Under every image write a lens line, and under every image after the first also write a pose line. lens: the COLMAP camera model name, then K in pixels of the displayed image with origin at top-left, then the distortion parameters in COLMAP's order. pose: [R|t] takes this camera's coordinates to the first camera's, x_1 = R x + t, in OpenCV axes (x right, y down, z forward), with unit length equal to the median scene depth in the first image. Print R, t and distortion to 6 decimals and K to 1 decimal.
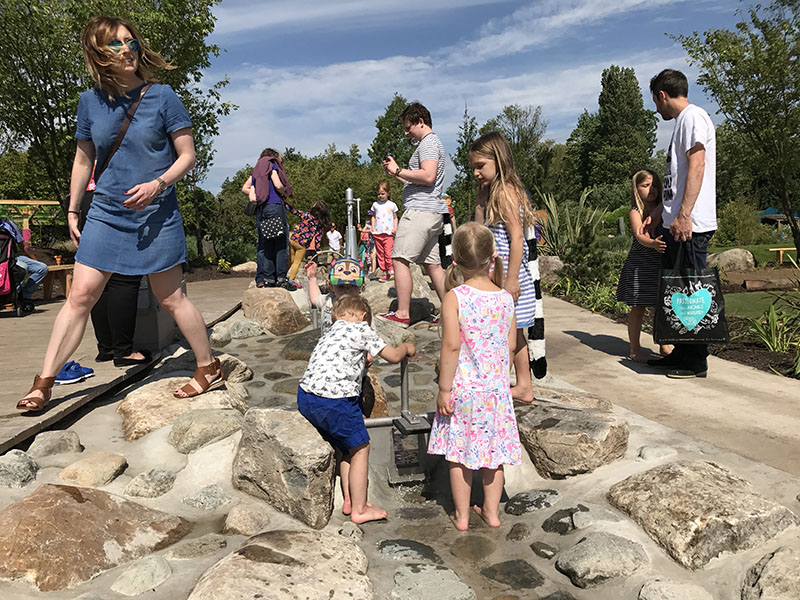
lens RADIAL K [[649.8, 0, 398.4], [0, 649.8, 299.5], [0, 0, 1]] dist [0.008405, 0.002475]
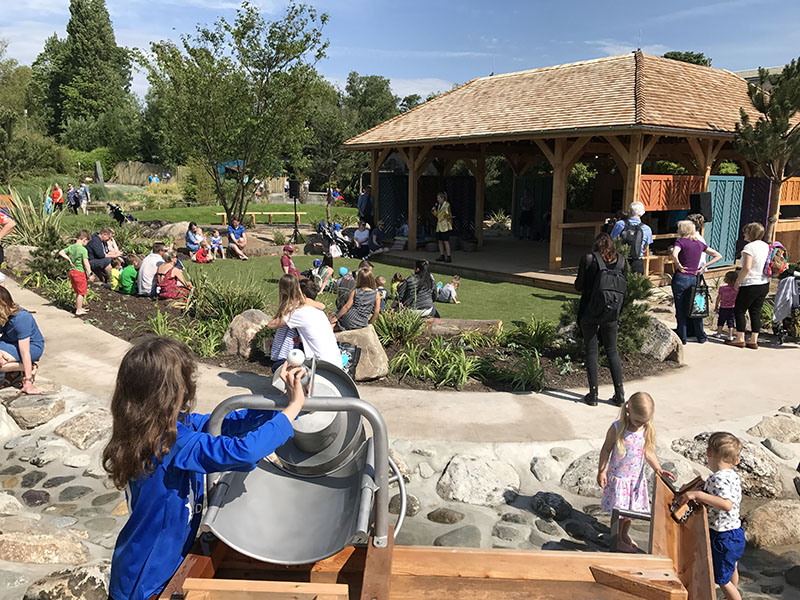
lens RADIAL K [[649.8, 0, 398.5], [0, 649.8, 297.9], [0, 0, 1]] dist [0.008405, 0.002475]
pose [[0.733431, -0.078511, 0.675214, -0.189672], [0.008434, 0.994282, 0.106449, -0.248805], [-0.679711, -0.072378, 0.729900, -0.910242]]
